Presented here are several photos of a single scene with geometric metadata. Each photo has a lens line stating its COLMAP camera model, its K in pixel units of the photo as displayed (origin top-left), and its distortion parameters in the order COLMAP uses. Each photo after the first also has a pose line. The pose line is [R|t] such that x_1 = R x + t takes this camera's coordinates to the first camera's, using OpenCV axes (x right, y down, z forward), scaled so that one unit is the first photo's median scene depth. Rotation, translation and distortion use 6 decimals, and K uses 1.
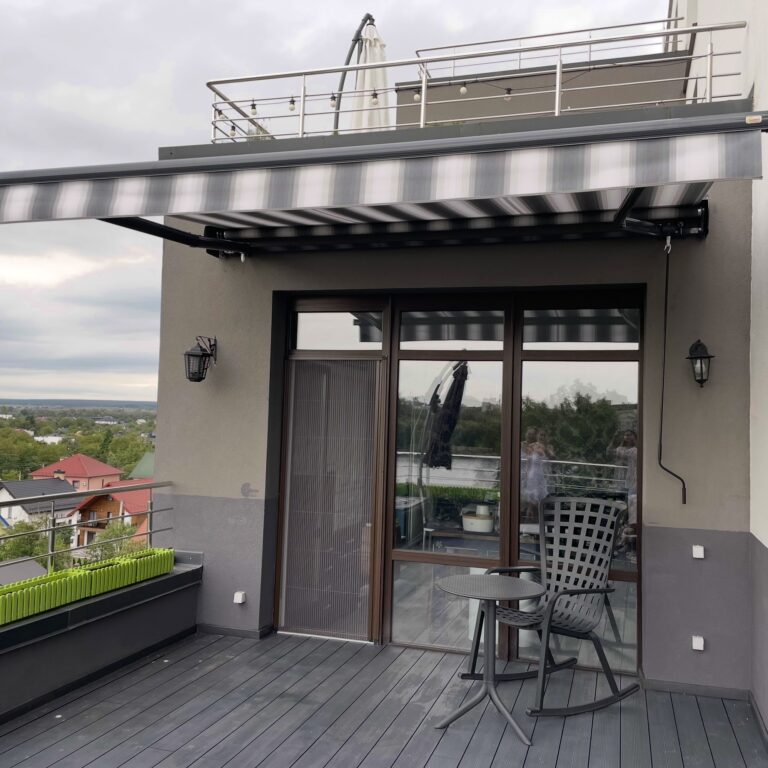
lens RADIAL K [[757.8, 0, 384.0], [0, 757.8, 384.0], [0, 0, 1]] dist [0.102750, -0.238255]
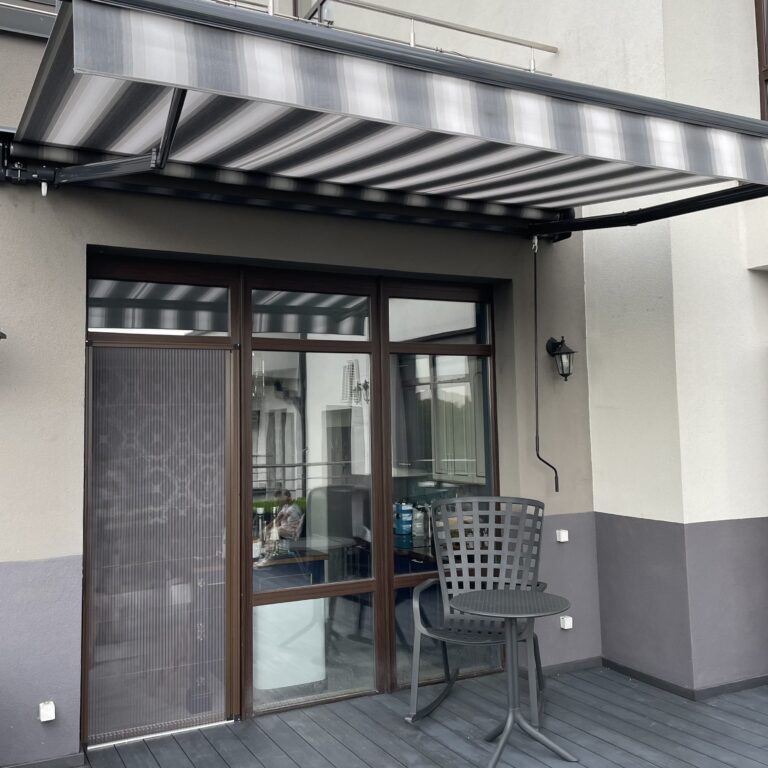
lens RADIAL K [[848.6, 0, 384.0], [0, 848.6, 384.0], [0, 0, 1]] dist [0.155672, -0.324998]
pose [[0.711611, -0.014766, 0.702419, -0.534161], [0.008737, 0.999888, 0.012168, -0.006931], [-0.702520, -0.002522, 0.711660, 0.296629]]
